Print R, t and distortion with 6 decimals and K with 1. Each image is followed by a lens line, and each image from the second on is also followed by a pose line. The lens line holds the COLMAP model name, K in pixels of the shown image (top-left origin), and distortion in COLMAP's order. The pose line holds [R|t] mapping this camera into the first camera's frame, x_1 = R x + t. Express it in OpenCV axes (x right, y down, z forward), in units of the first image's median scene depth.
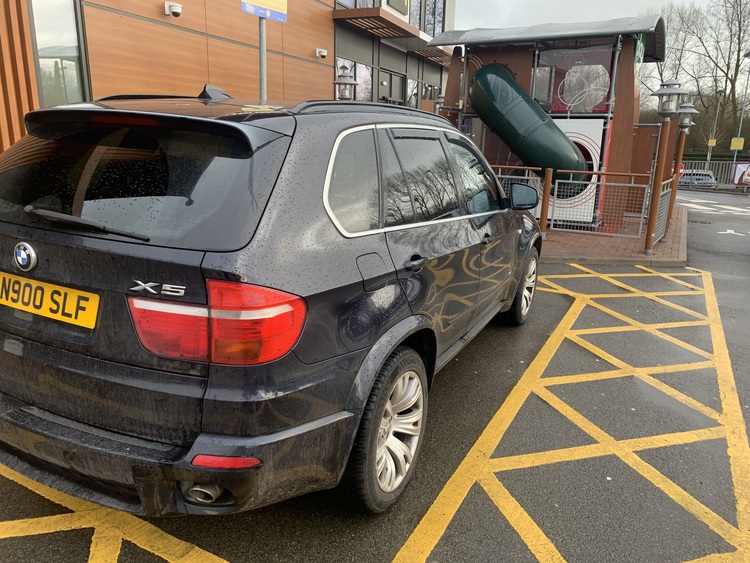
lens RADIAL K [[572.6, 0, 375.5], [0, 572.6, 281.7], [0, 0, 1]] dist [0.013742, -0.001930]
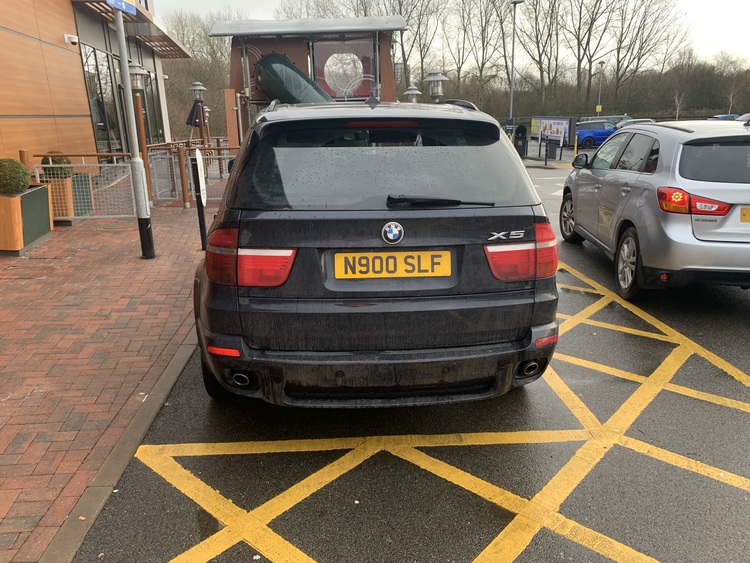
lens RADIAL K [[572.6, 0, 373.2], [0, 572.6, 281.4], [0, 0, 1]] dist [0.013742, -0.001930]
pose [[0.848424, -0.193102, 0.492837, -1.307058], [0.179163, 0.980887, 0.075896, -0.042253], [-0.498073, 0.023906, 0.866805, -0.105925]]
